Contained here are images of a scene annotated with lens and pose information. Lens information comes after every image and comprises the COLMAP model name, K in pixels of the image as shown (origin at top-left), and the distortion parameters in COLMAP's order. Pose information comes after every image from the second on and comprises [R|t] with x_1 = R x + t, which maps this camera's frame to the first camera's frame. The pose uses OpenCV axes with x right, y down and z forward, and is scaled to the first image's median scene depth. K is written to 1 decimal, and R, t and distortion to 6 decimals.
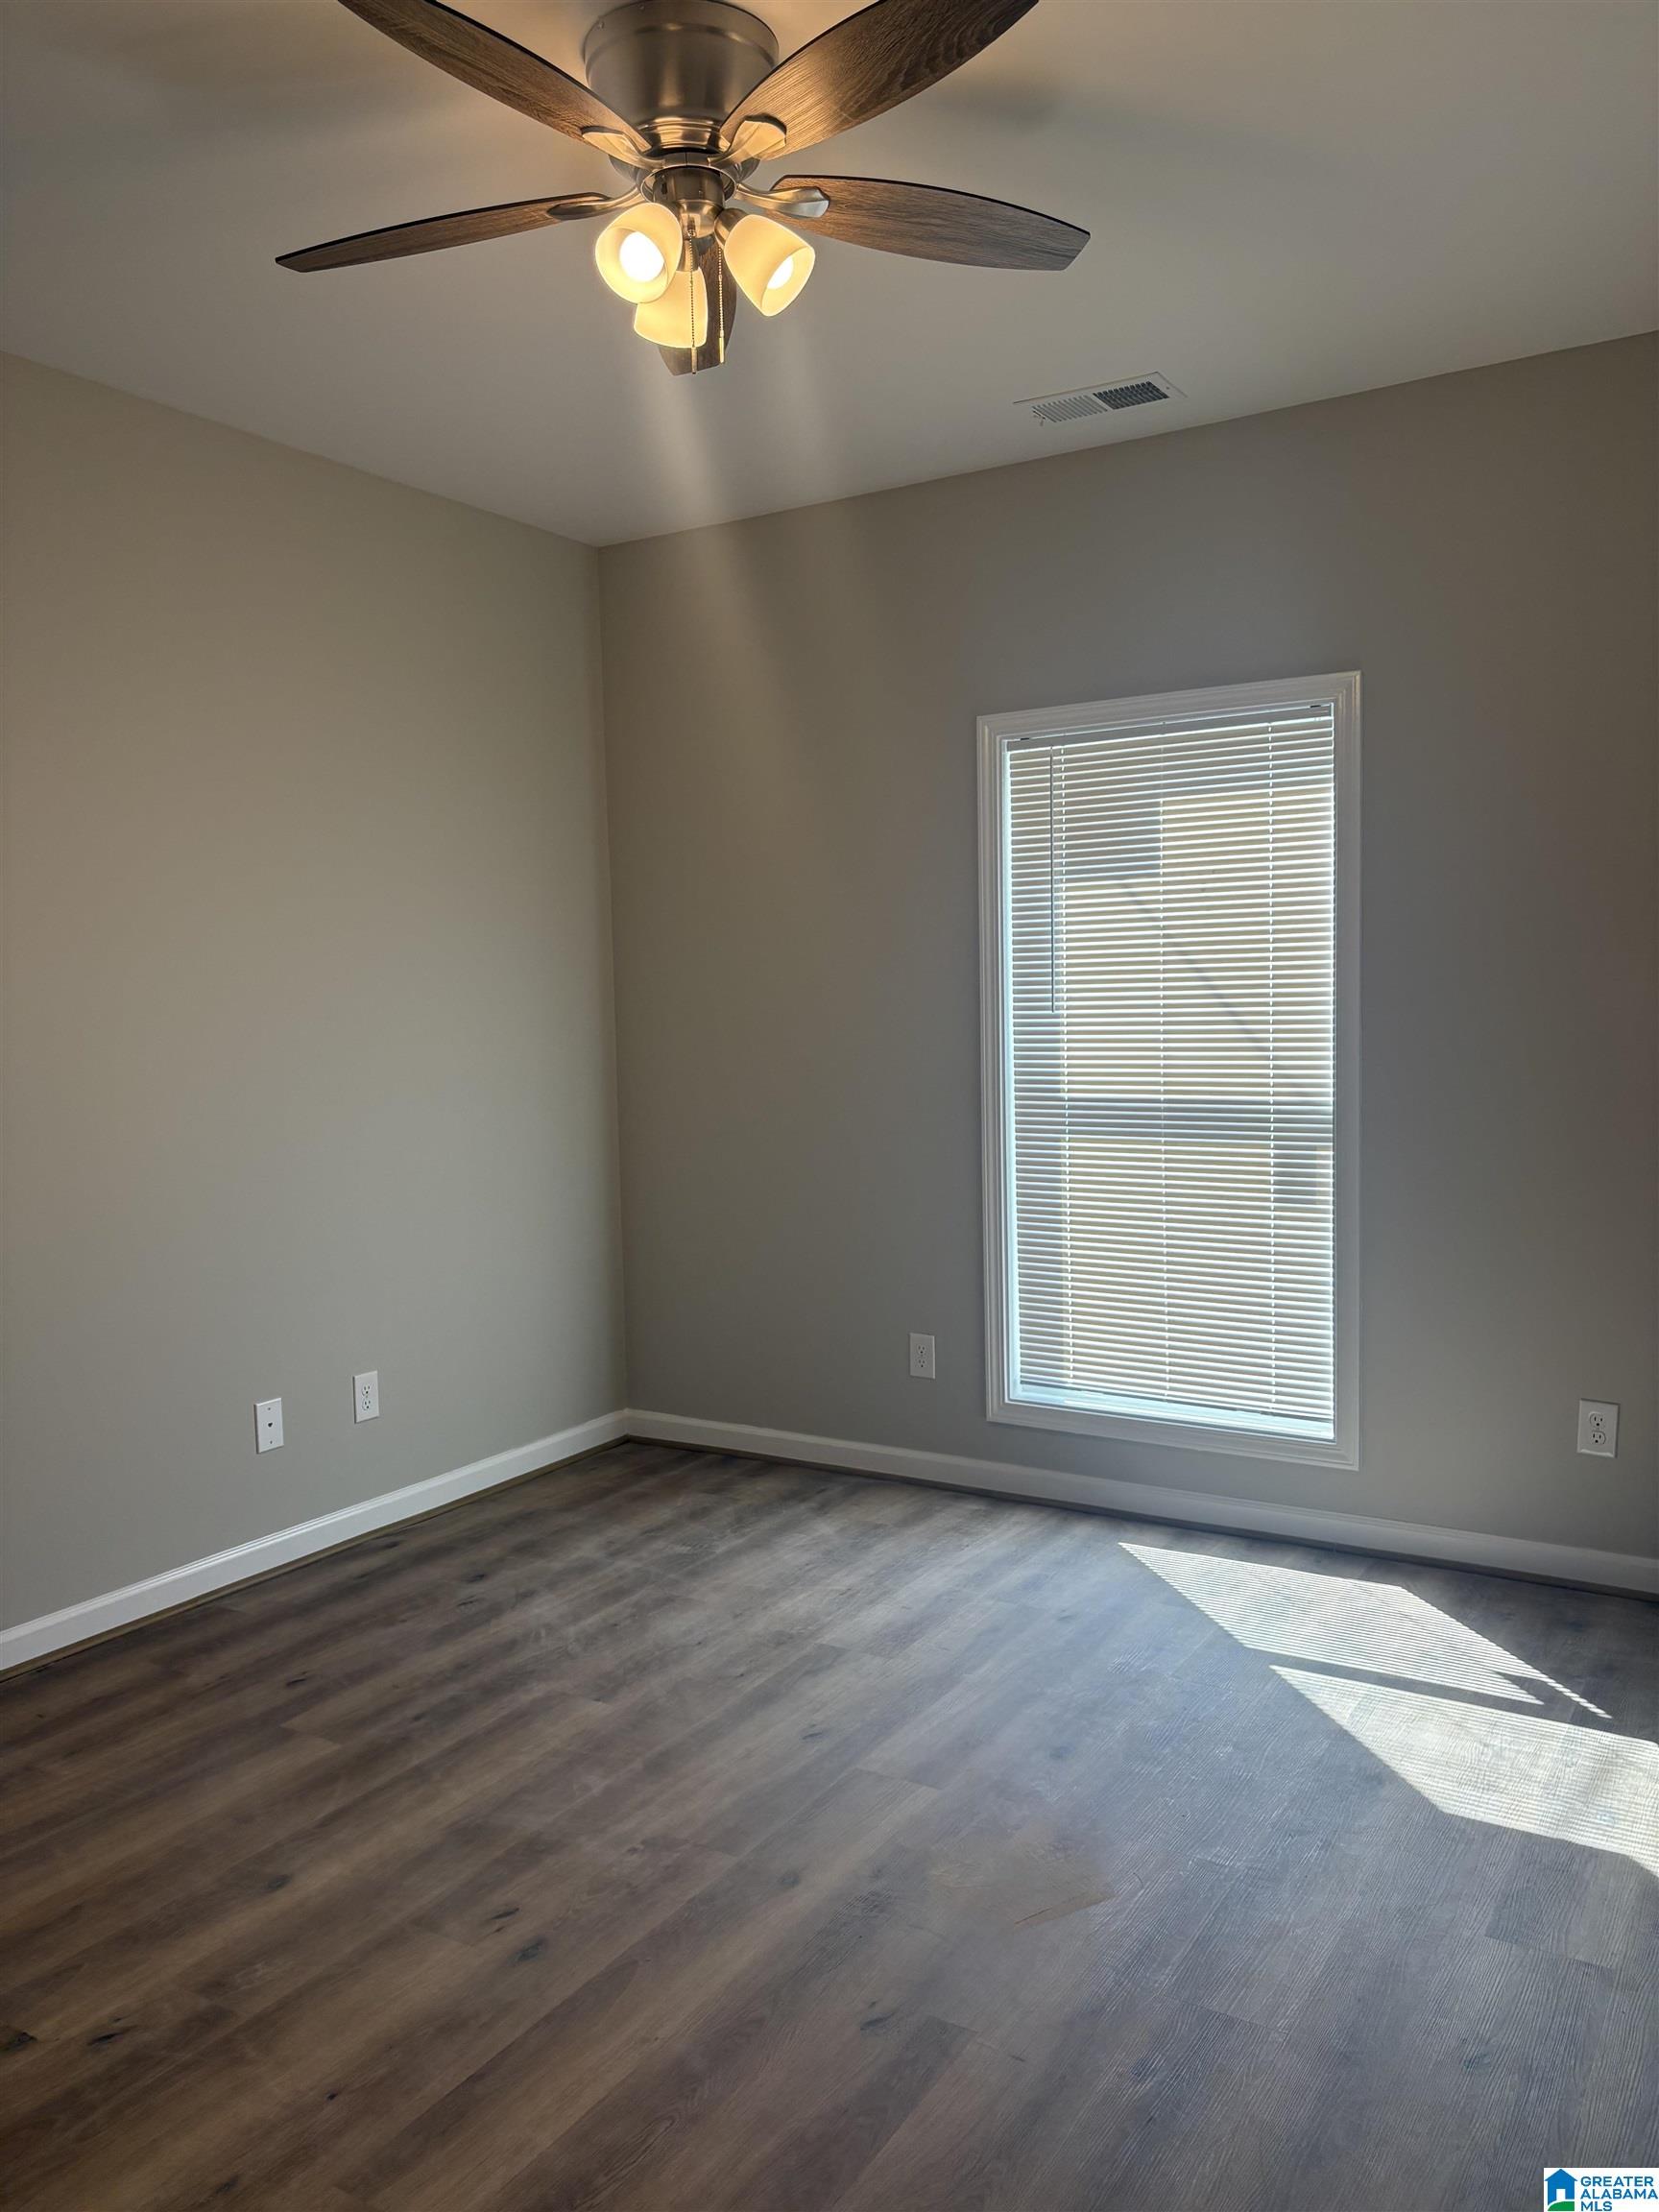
lens RADIAL K [[1674.5, 0, 820.7], [0, 1674.5, 1091.9], [0, 0, 1]] dist [0.038215, -0.035124]
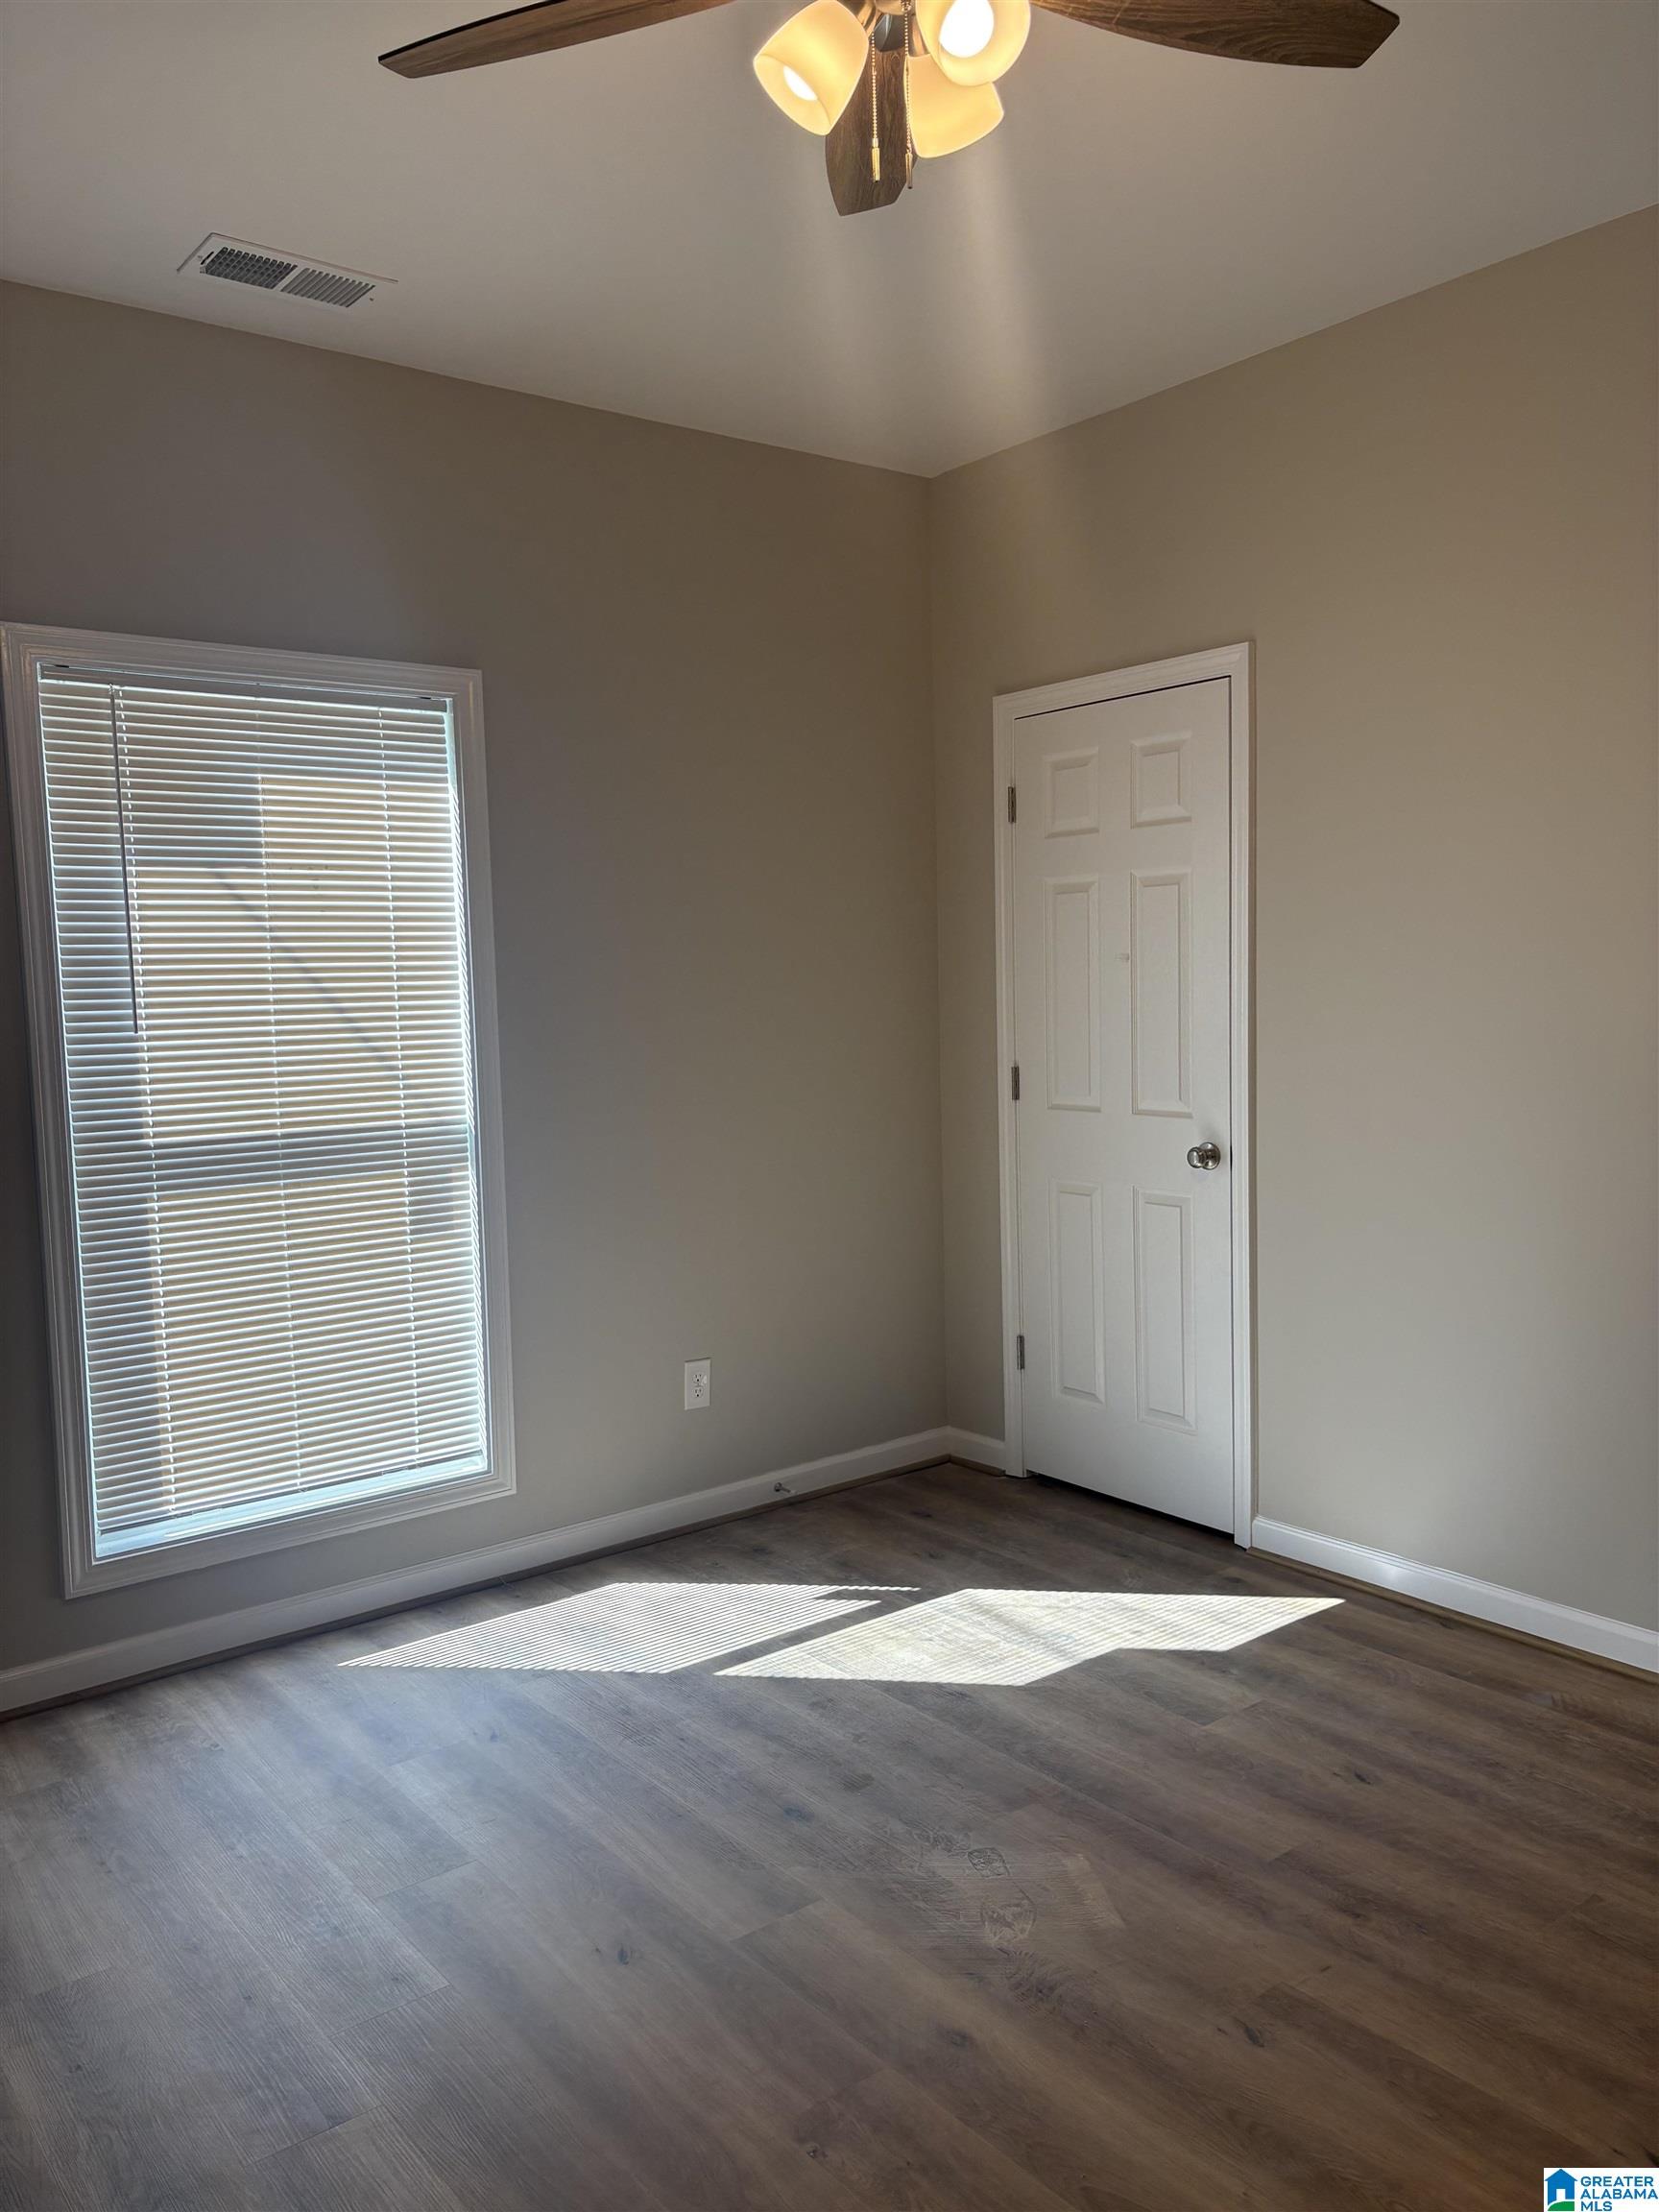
lens RADIAL K [[1674.5, 0, 824.4], [0, 1674.5, 1109.4], [0, 0, 1]] dist [0.038215, -0.035124]
pose [[0.344574, -0.062112, 0.936702, -0.604920], [0.076625, 0.996340, 0.037879, -0.023465], [-0.935627, 0.058723, 0.348072, 0.560608]]
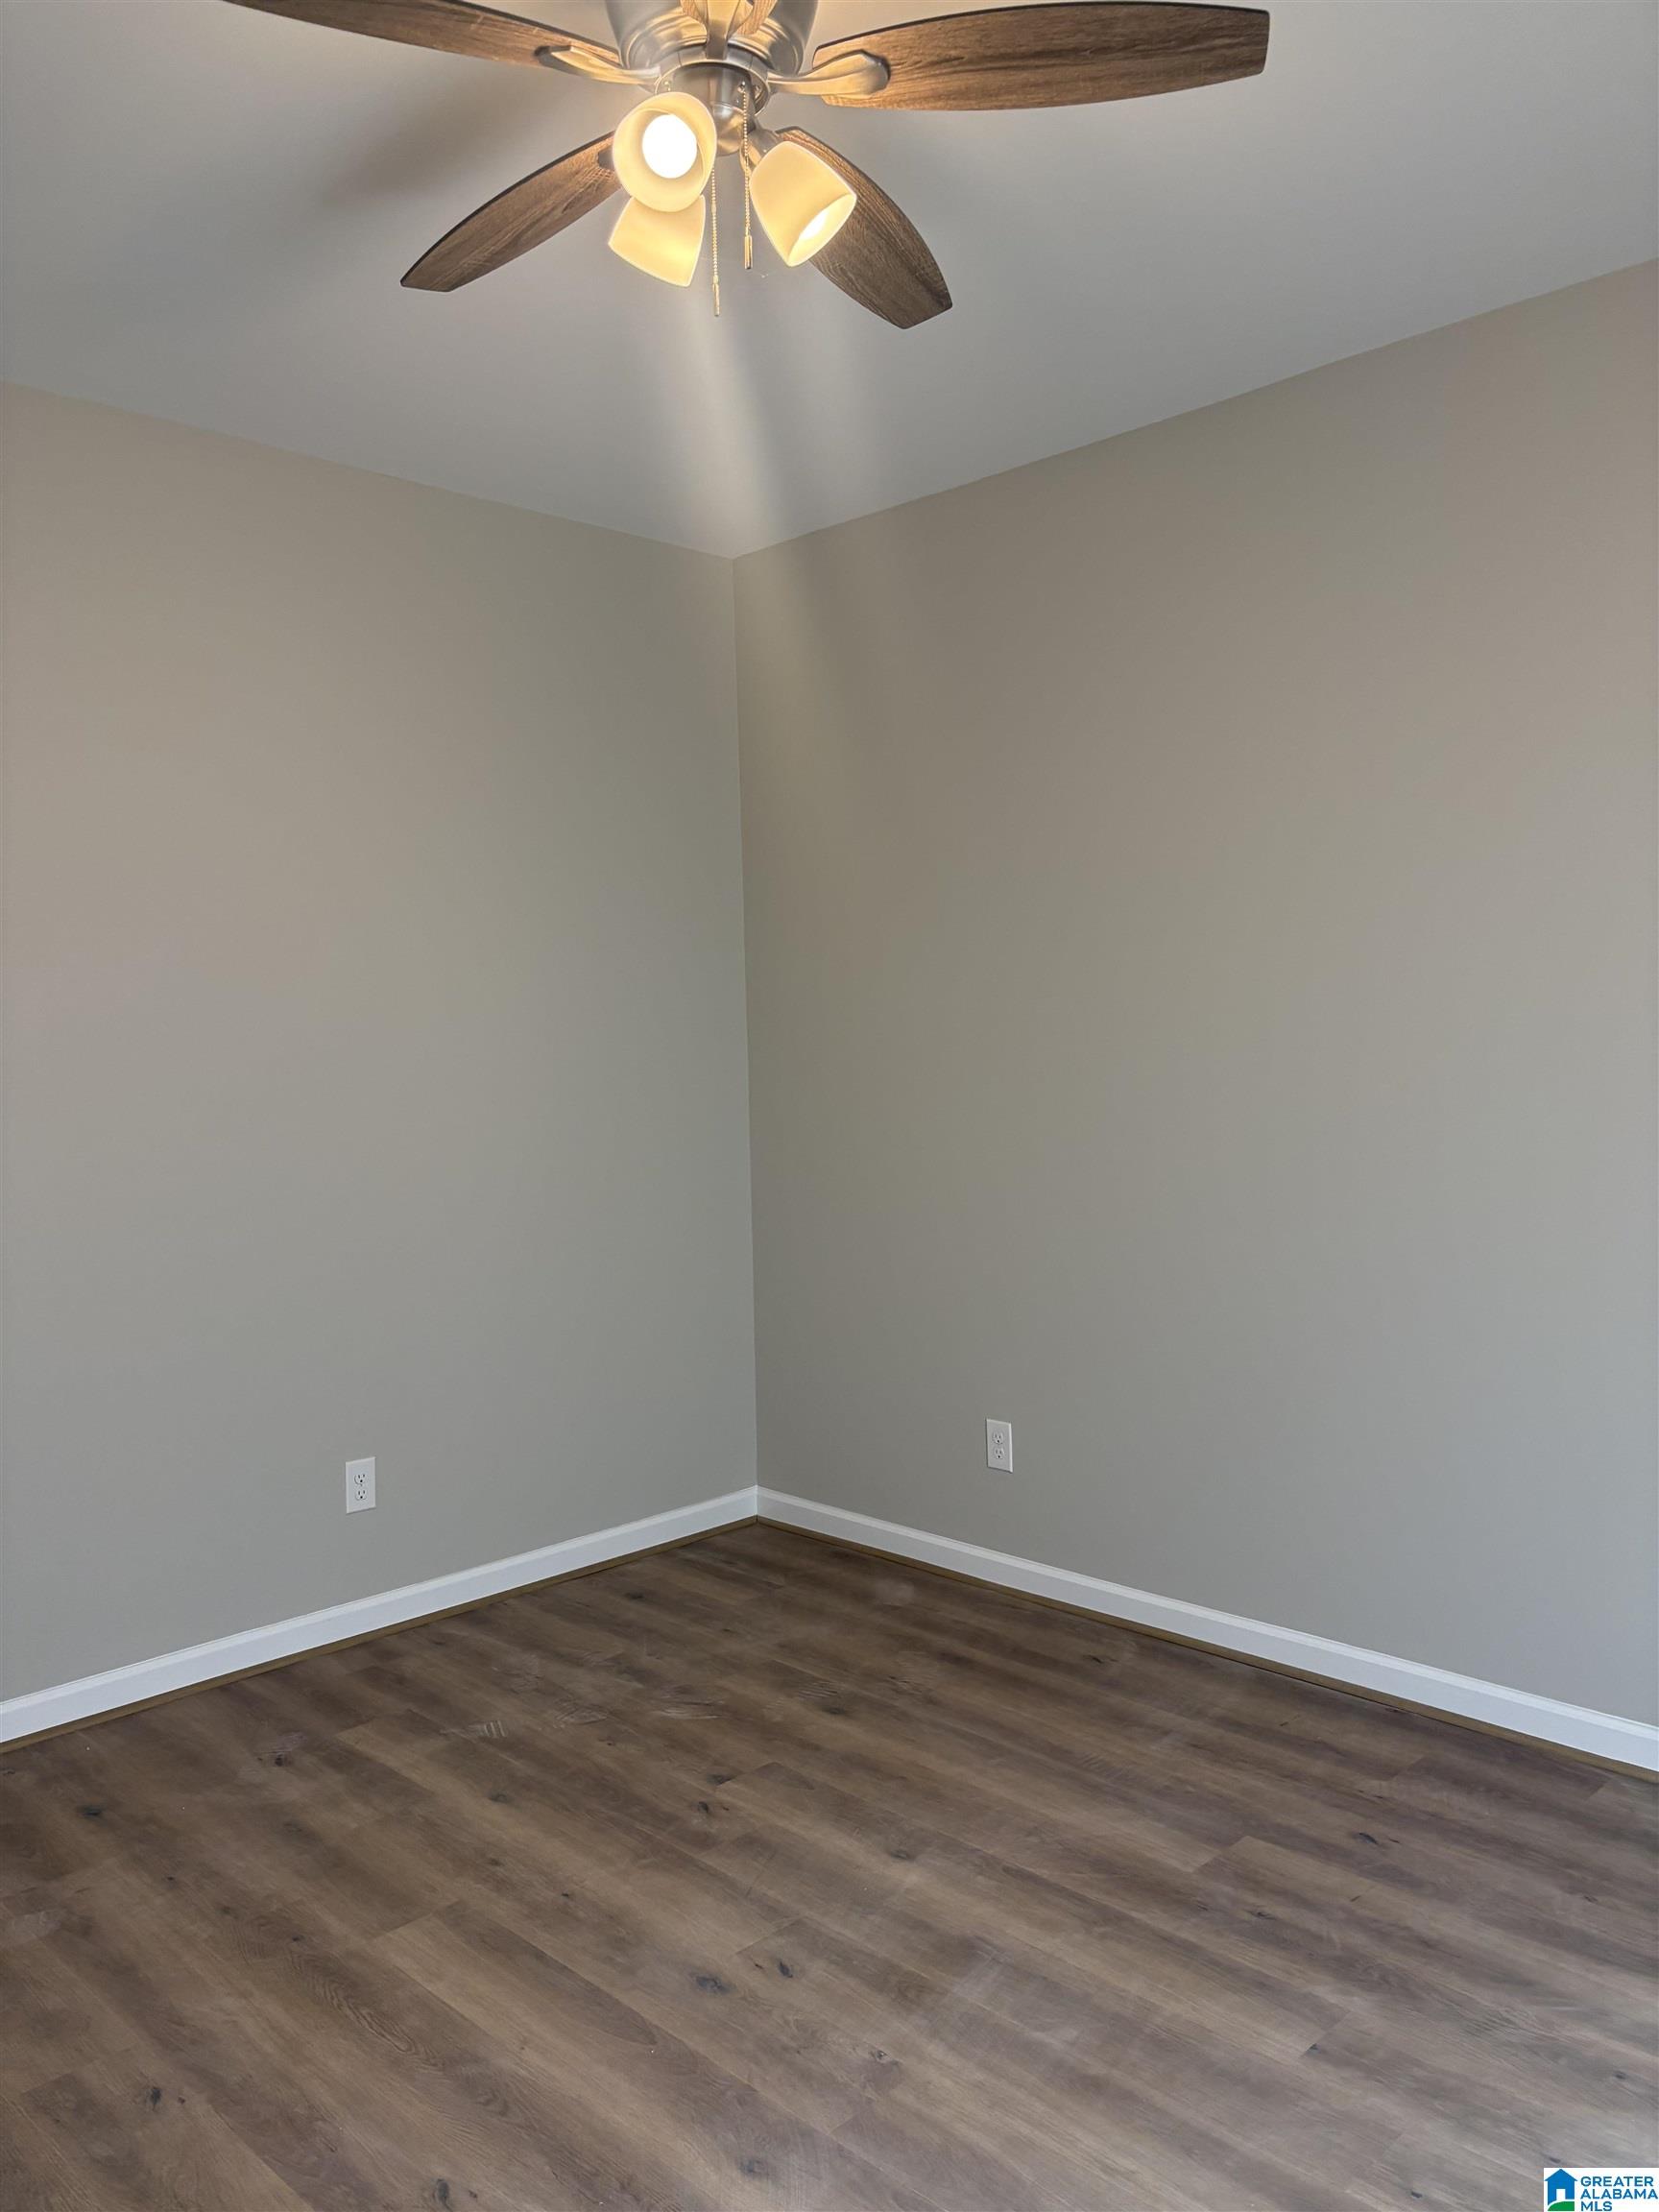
lens RADIAL K [[1674.5, 0, 816.9], [0, 1674.5, 1111.7], [0, 0, 1]] dist [0.038215, -0.035124]
pose [[-0.237797, 0.073730, -0.968513, 0.536902], [-0.030615, 0.996051, 0.083343, -0.072463], [0.970832, 0.049470, -0.234600, 0.899296]]
